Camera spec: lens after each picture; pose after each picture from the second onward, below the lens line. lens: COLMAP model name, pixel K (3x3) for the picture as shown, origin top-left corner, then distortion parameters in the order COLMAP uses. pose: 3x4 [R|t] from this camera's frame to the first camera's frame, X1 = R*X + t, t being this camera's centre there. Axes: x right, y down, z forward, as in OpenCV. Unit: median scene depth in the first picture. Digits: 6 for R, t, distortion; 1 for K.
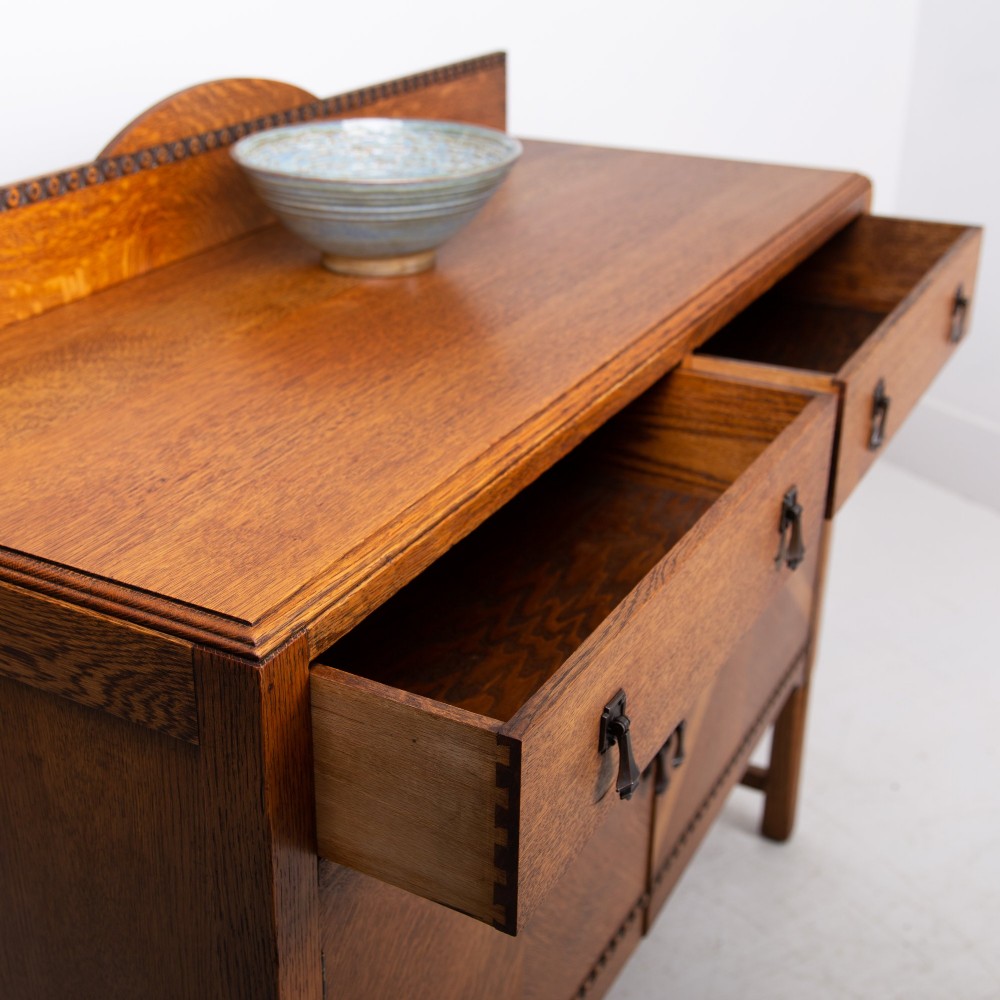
lens RADIAL K [[1449.7, 0, 435.3], [0, 1449.7, 495.5], [0, 0, 1]] dist [0.024024, 0.000000]
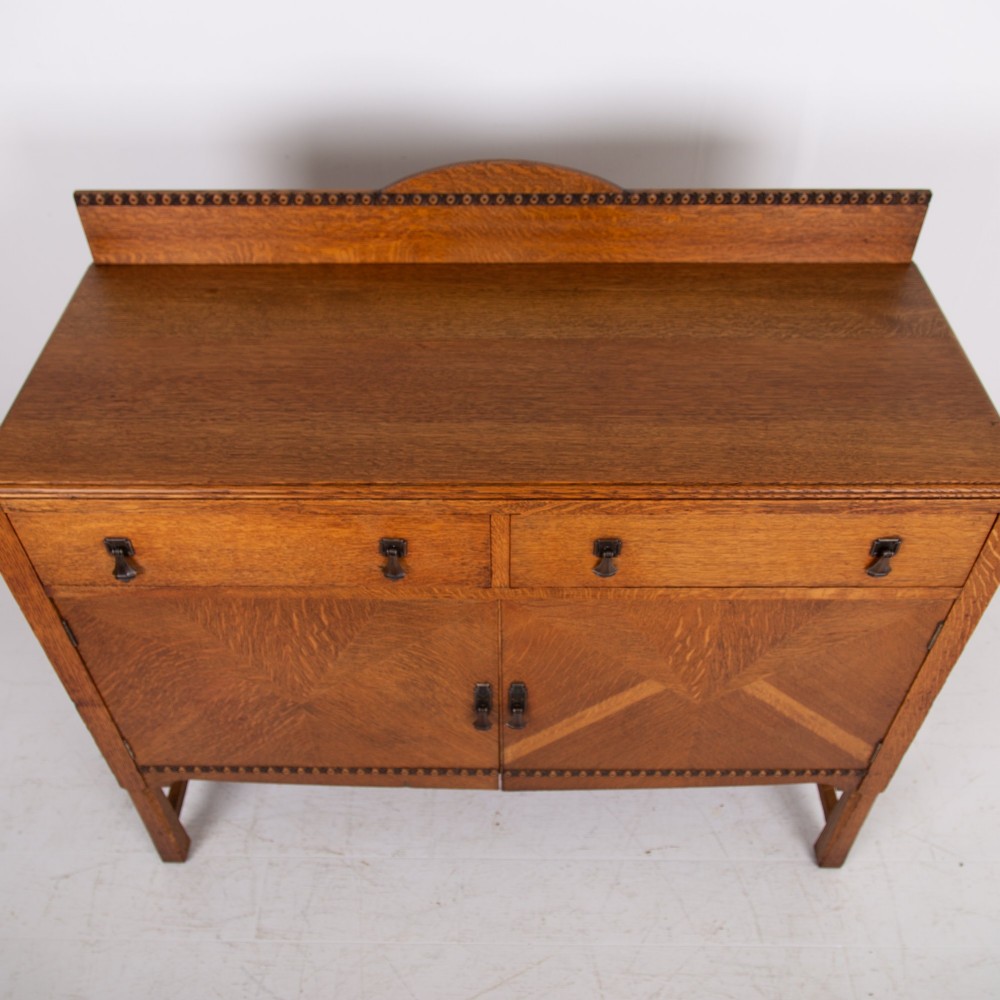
lens RADIAL K [[985.3, 0, 493.1], [0, 985.3, 507.3], [0, 0, 1]] dist [0.001309, 0.000000]
pose [[0.486601, 0.620513, -0.614967, 1.035238], [-0.364891, 0.783941, 0.502286, -0.794152], [0.793772, -0.020017, 0.607886, 0.619819]]
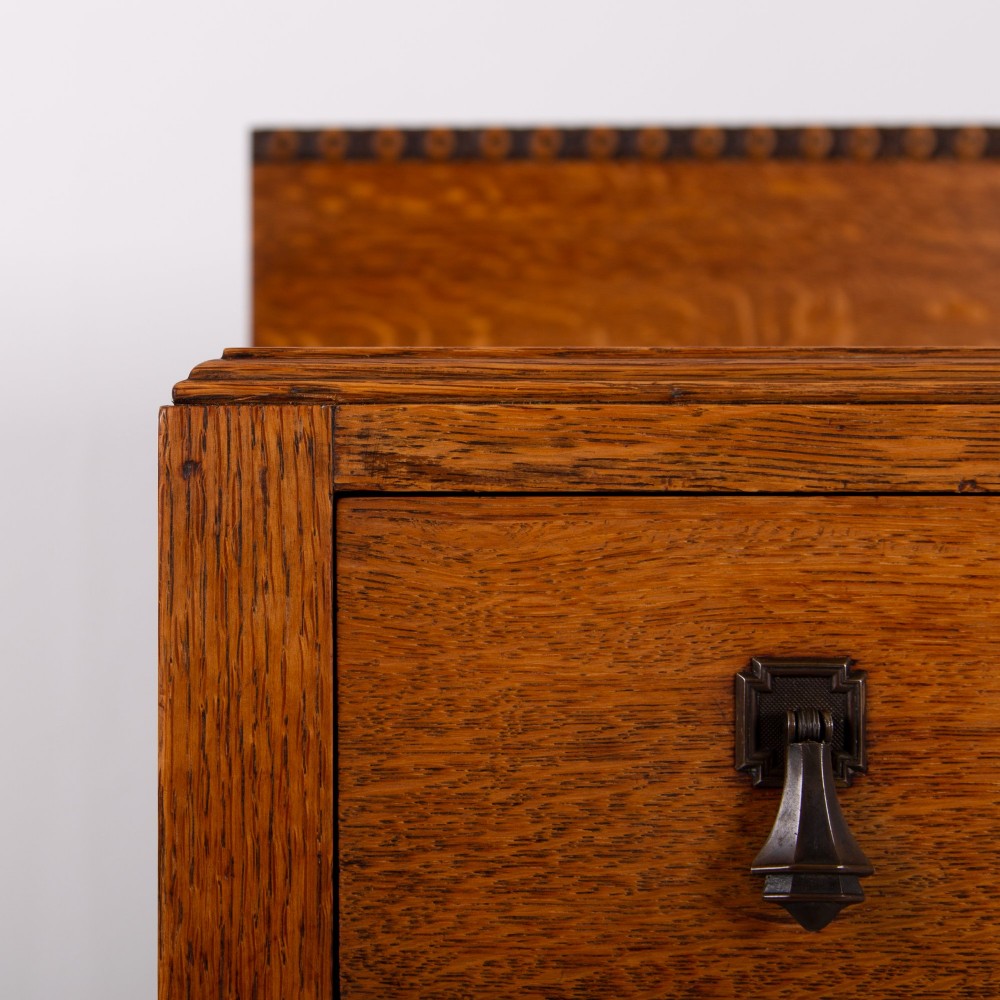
lens RADIAL K [[2550.7, 0, 335.8], [0, 2550.7, 430.3], [0, 0, 1]] dist [0.137095, 0.000000]
pose [[0.518265, 0.009509, -0.855167, 0.549276], [-0.362641, 0.908035, -0.209678, 0.242731], [0.774528, 0.418787, 0.474051, 0.544797]]
